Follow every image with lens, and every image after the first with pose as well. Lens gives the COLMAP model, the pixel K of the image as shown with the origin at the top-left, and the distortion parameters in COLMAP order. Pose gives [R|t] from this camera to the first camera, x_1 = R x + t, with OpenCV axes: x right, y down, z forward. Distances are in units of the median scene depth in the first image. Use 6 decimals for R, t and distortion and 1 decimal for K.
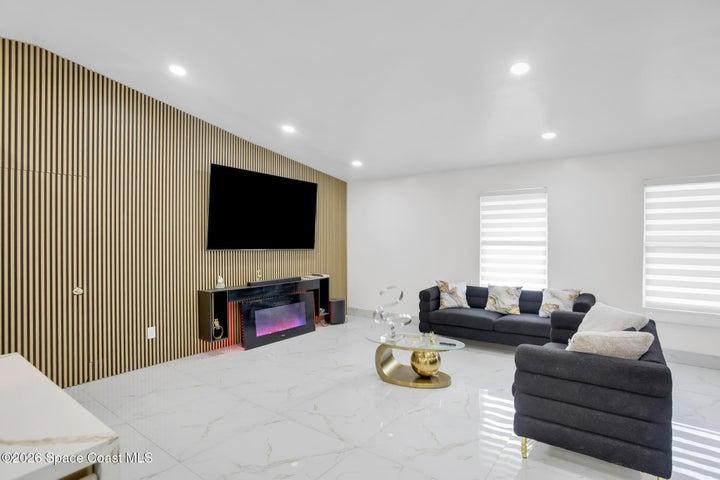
lens RADIAL K [[366.9, 0, 364.7], [0, 366.9, 235.2], [0, 0, 1]] dist [-0.072421, 0.045028]
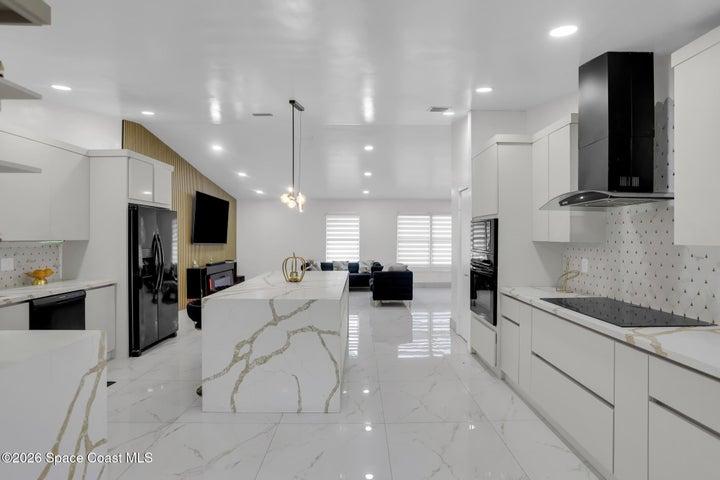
lens RADIAL K [[366.9, 0, 364.7], [0, 366.9, 235.2], [0, 0, 1]] dist [-0.072421, 0.045028]
pose [[0.799839, 0.006323, 0.600181, -0.738336], [-0.006699, 0.999976, -0.001607, -0.000046], [-0.600177, -0.002736, 0.799862, -0.709442]]
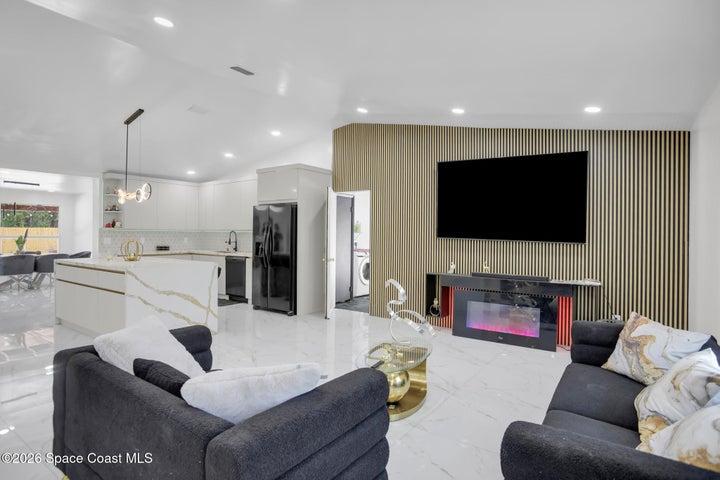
lens RADIAL K [[366.9, 0, 364.7], [0, 366.9, 235.2], [0, 0, 1]] dist [-0.072421, 0.045028]
pose [[0.047624, 0.005105, -0.998852, 0.677602], [-0.005704, 0.999972, 0.004838, 0.026395], [0.998849, 0.005467, 0.047652, 0.674531]]
